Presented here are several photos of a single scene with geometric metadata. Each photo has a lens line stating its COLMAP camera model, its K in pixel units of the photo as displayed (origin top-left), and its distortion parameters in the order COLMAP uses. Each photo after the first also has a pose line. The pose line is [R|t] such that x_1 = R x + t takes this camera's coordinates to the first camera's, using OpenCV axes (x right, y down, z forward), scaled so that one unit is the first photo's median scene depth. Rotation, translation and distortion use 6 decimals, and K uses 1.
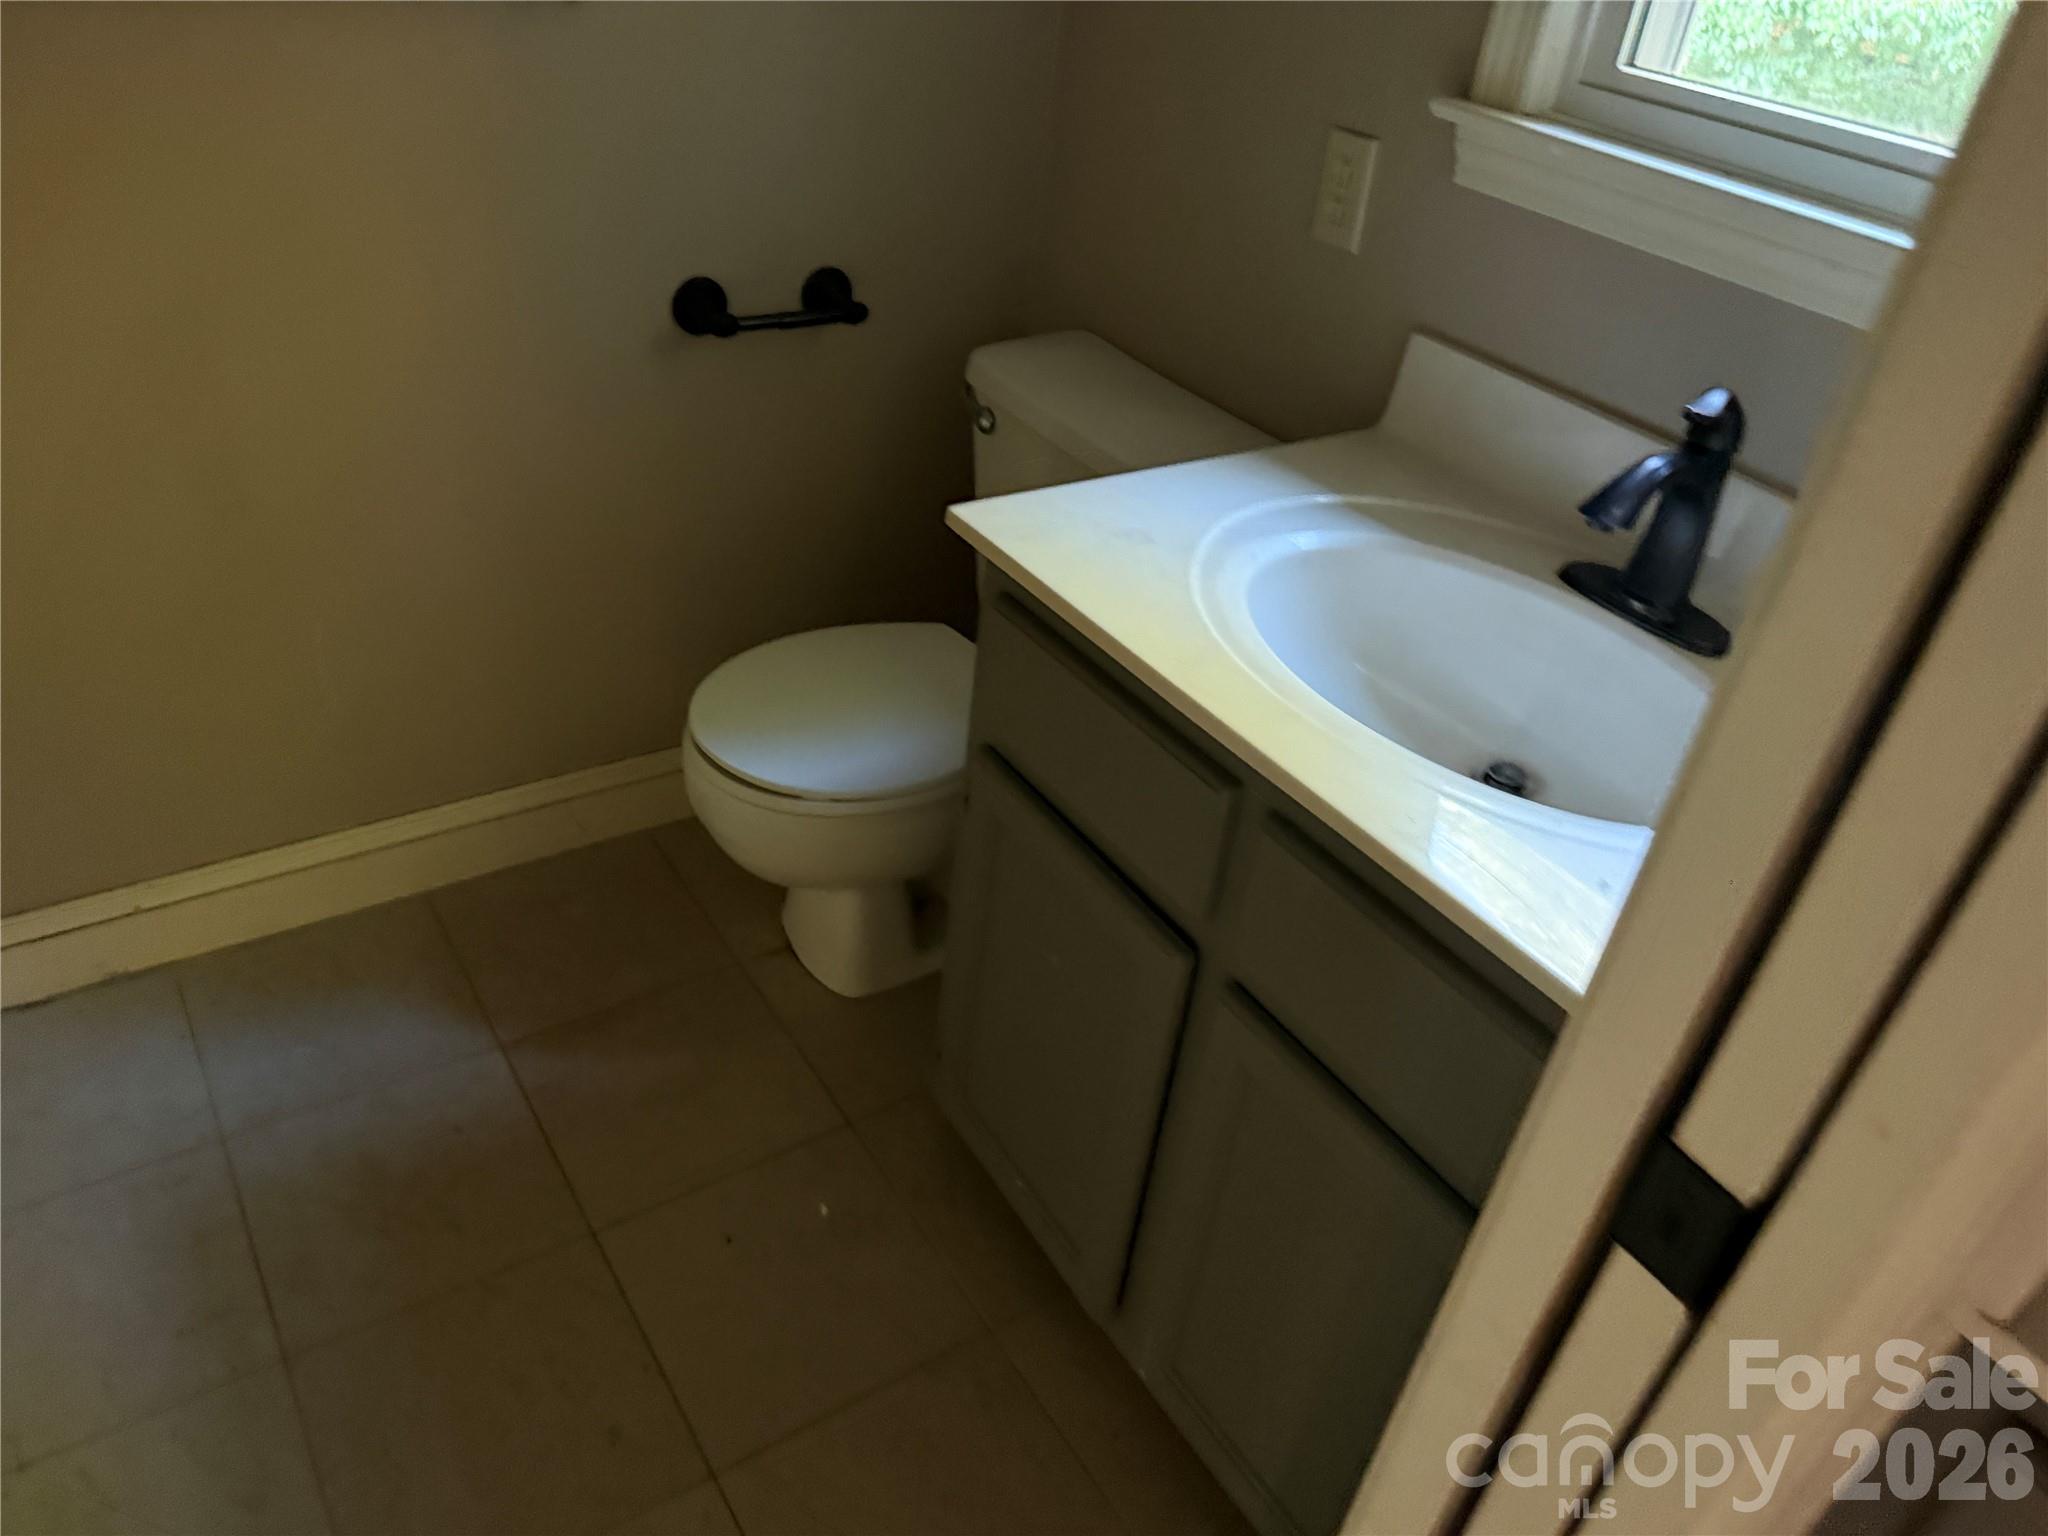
lens RADIAL K [[1465.2, 0, 1024.0], [0, 1465.2, 768.0], [0, 0, 1]] dist [0.146225, -0.159853]
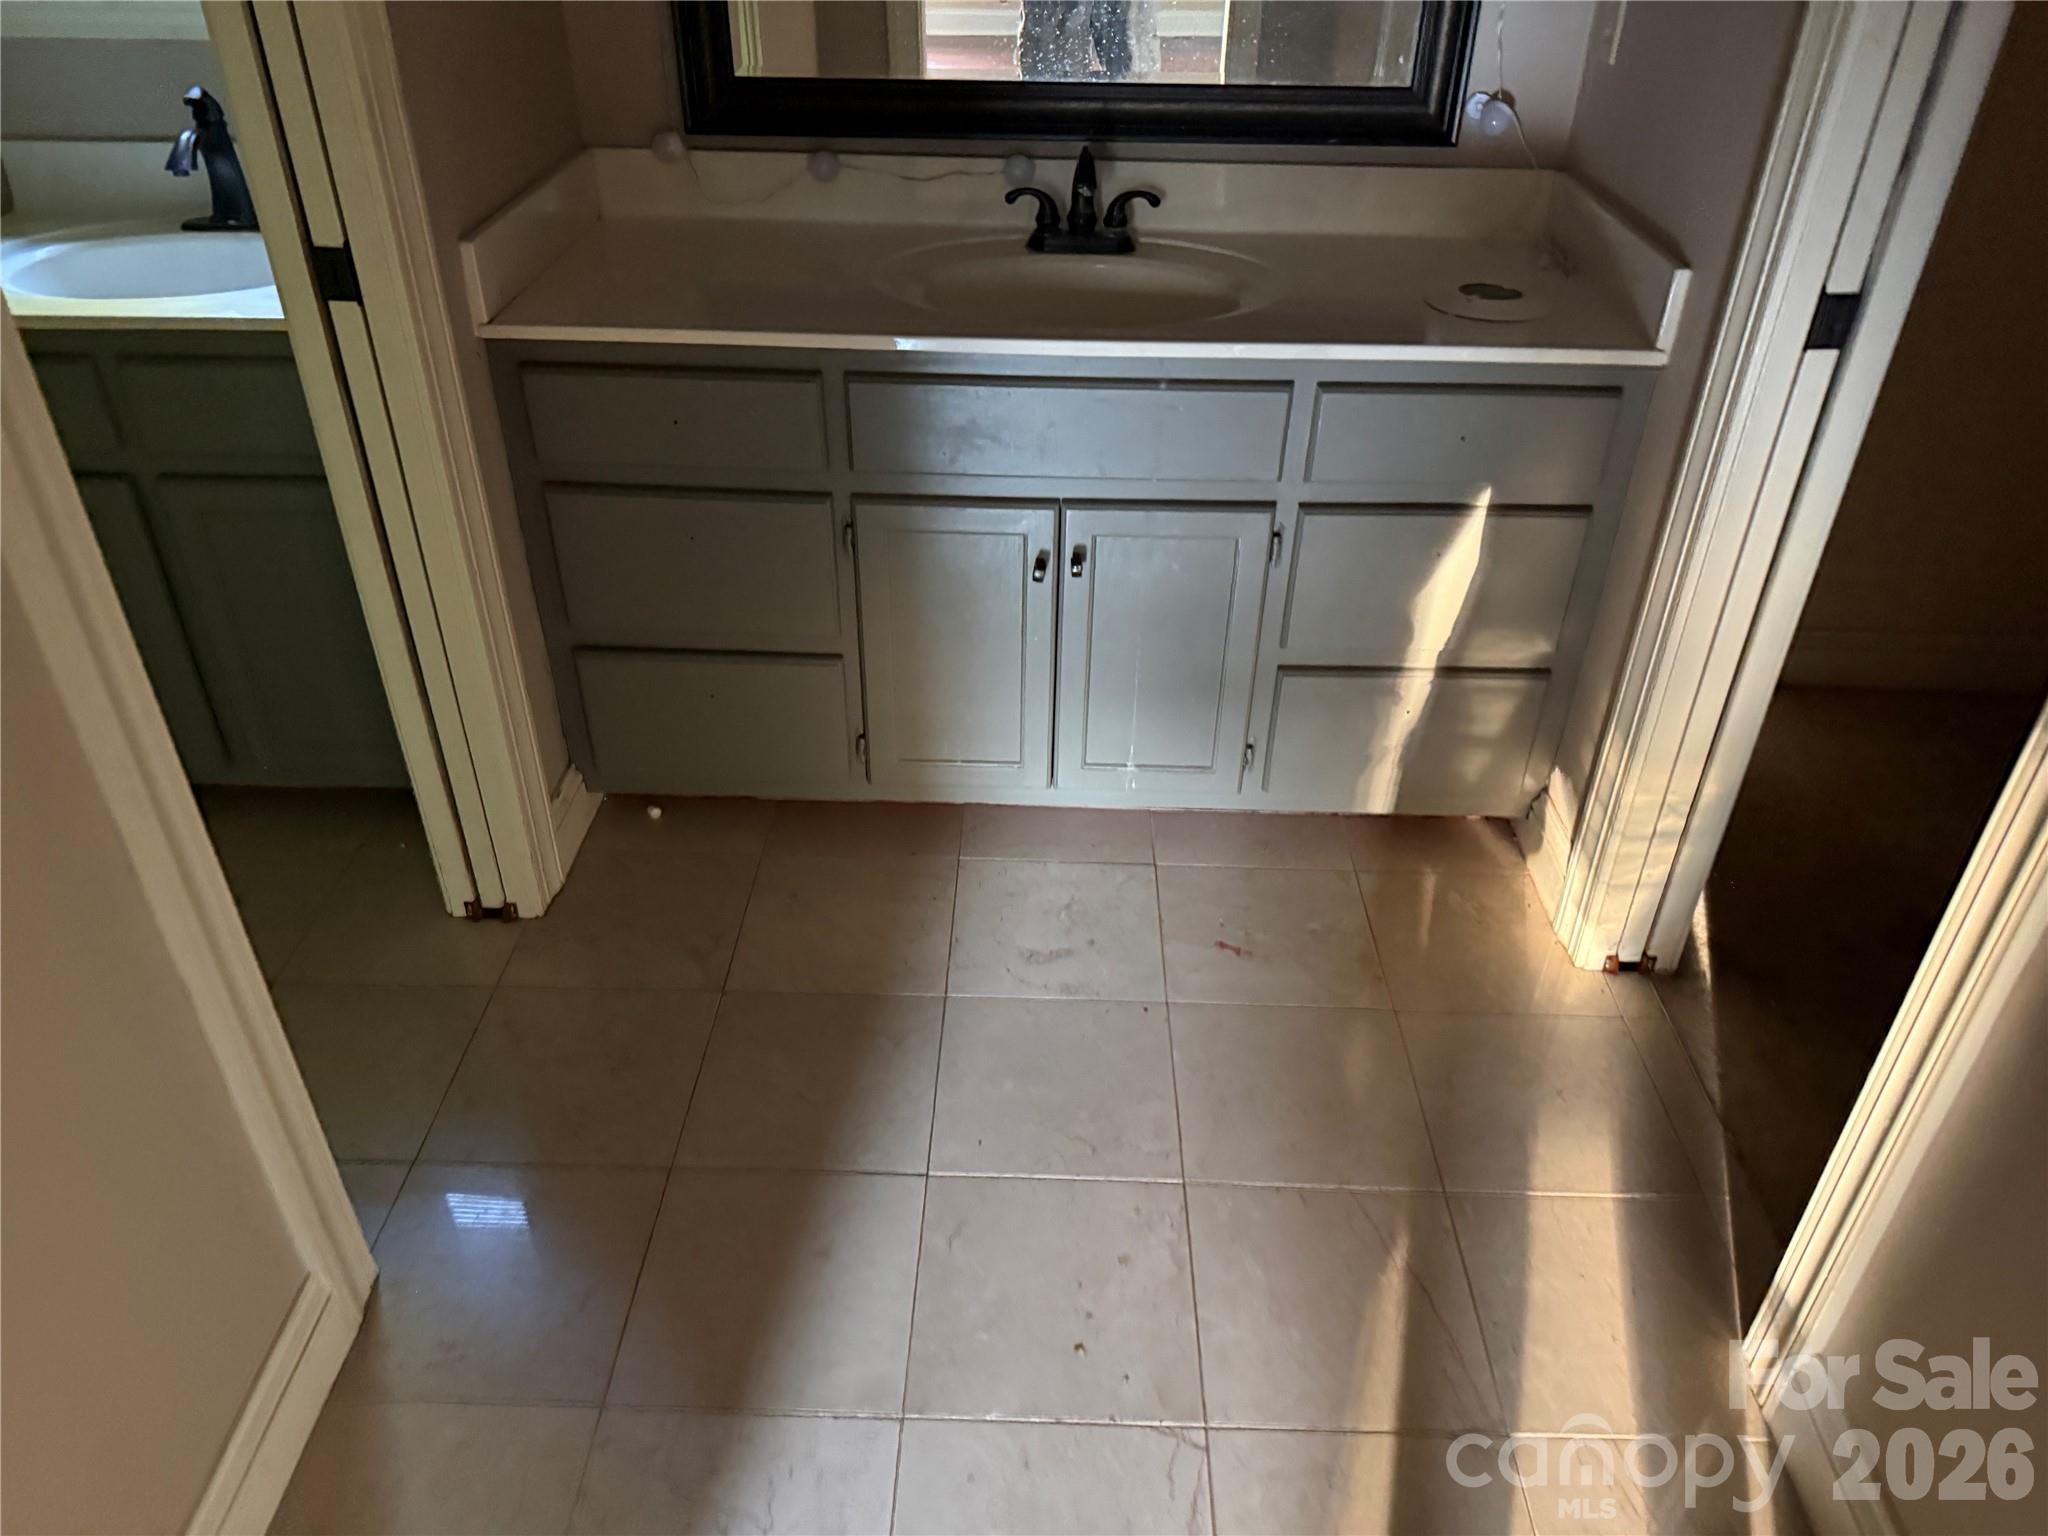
lens RADIAL K [[1465.2, 0, 1024.0], [0, 1465.2, 768.0], [0, 0, 1]] dist [0.146225, -0.159853]
pose [[0.586674, -0.530178, 0.612148, -0.553513], [0.503576, 0.830822, 0.236950, 0.543473], [-0.634212, 0.169251, 0.754407, -0.971851]]
